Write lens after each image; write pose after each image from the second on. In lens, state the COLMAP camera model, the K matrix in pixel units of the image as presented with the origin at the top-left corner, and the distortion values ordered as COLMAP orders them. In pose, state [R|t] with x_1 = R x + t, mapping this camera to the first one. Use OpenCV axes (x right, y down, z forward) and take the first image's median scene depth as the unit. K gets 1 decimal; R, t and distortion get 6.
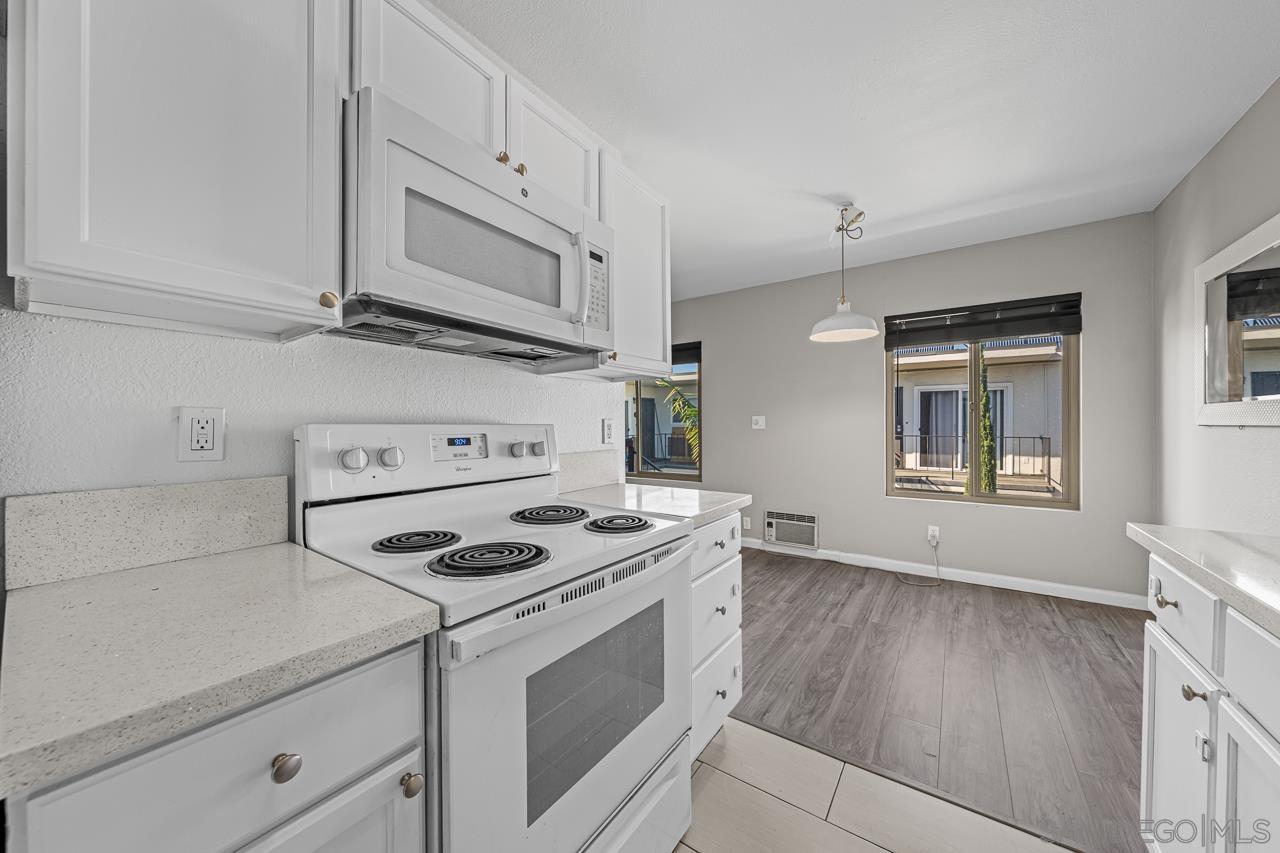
lens RADIAL K [[446.8, 0, 643.0], [0, 446.8, 424.6], [0, 0, 1]] dist [-0.005106, 0.000186]
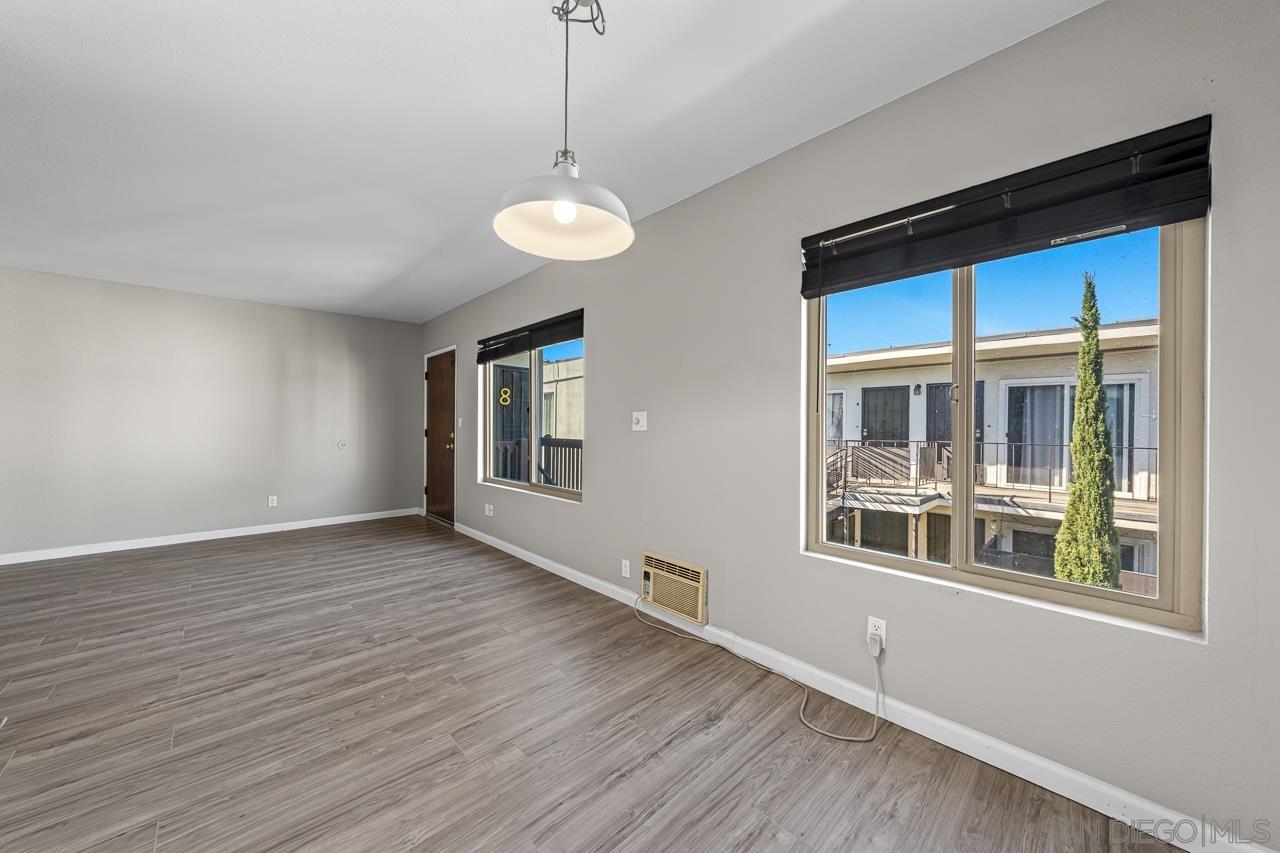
lens RADIAL K [[446.8, 0, 621.1], [0, 446.8, 424.4], [0, 0, 1]] dist [-0.005106, 0.000186]
pose [[0.980451, 0.012783, -0.196347, 0.136820], [-0.012855, 0.999917, 0.000906, -0.000197], [0.196342, 0.001636, 0.980534, 0.125680]]
